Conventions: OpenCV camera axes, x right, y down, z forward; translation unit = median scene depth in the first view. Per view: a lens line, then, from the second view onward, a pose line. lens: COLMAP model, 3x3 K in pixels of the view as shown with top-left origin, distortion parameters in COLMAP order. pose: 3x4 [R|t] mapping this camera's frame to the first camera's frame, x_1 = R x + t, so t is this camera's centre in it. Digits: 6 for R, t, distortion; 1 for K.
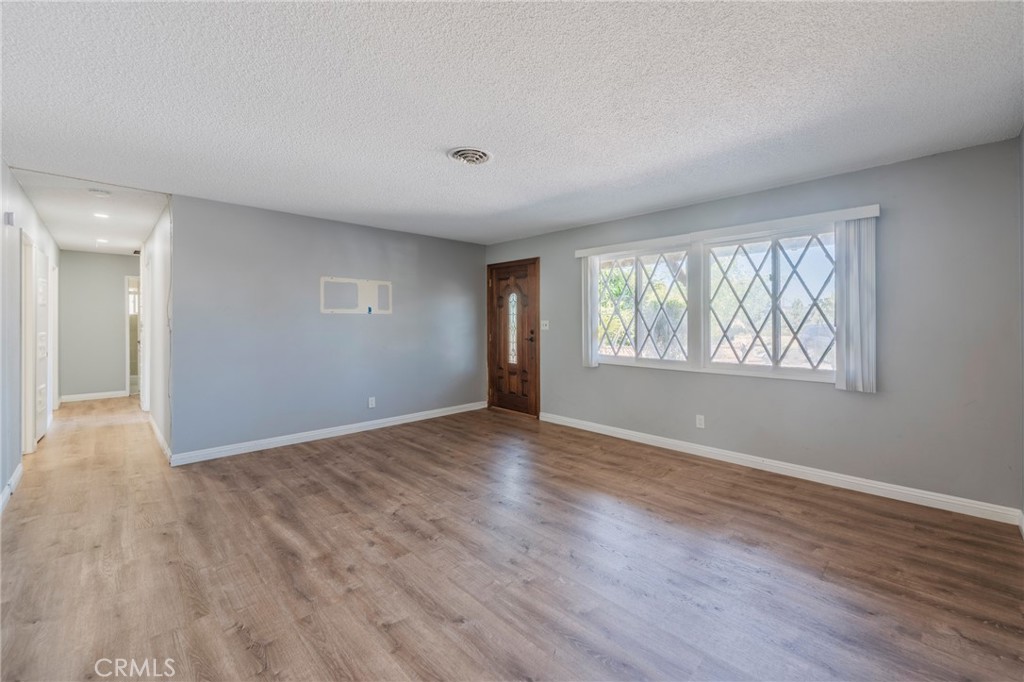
lens RADIAL K [[415.8, 0, 528.2], [0, 415.8, 319.4], [0, 0, 1]] dist [-0.001768, -0.000633]
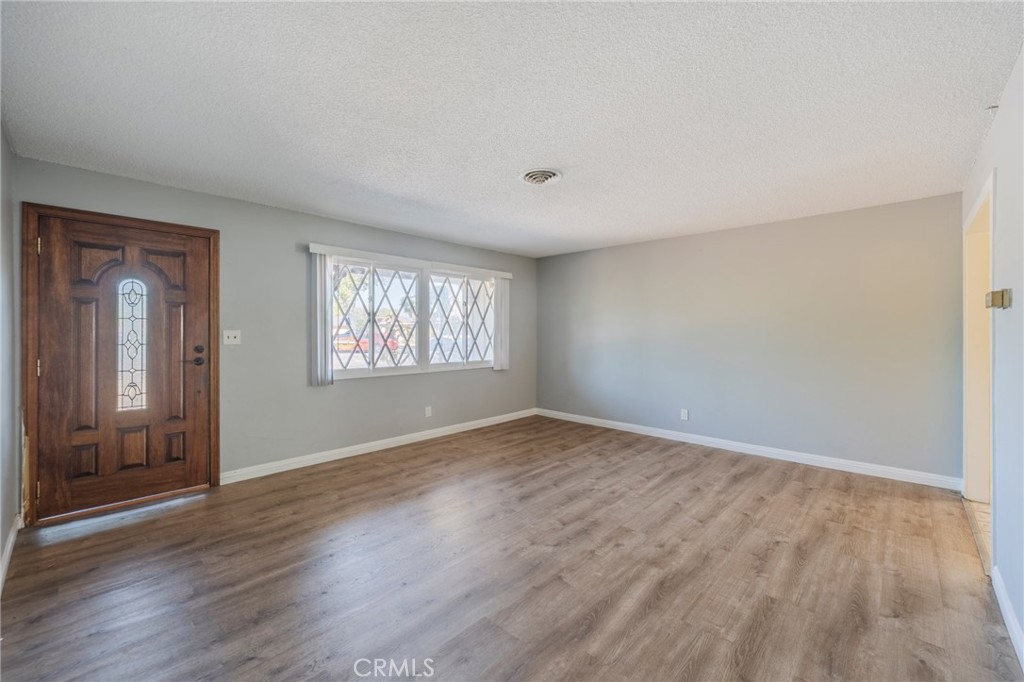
lens RADIAL K [[415.8, 0, 509.8], [0, 415.8, 334.4], [0, 0, 1]] dist [-0.001768, -0.000633]
pose [[-0.014354, -0.004566, 0.999887, -0.931549], [-0.006410, 0.999969, 0.004474, 0.004703], [-0.999876, -0.006345, -0.014383, 0.850448]]
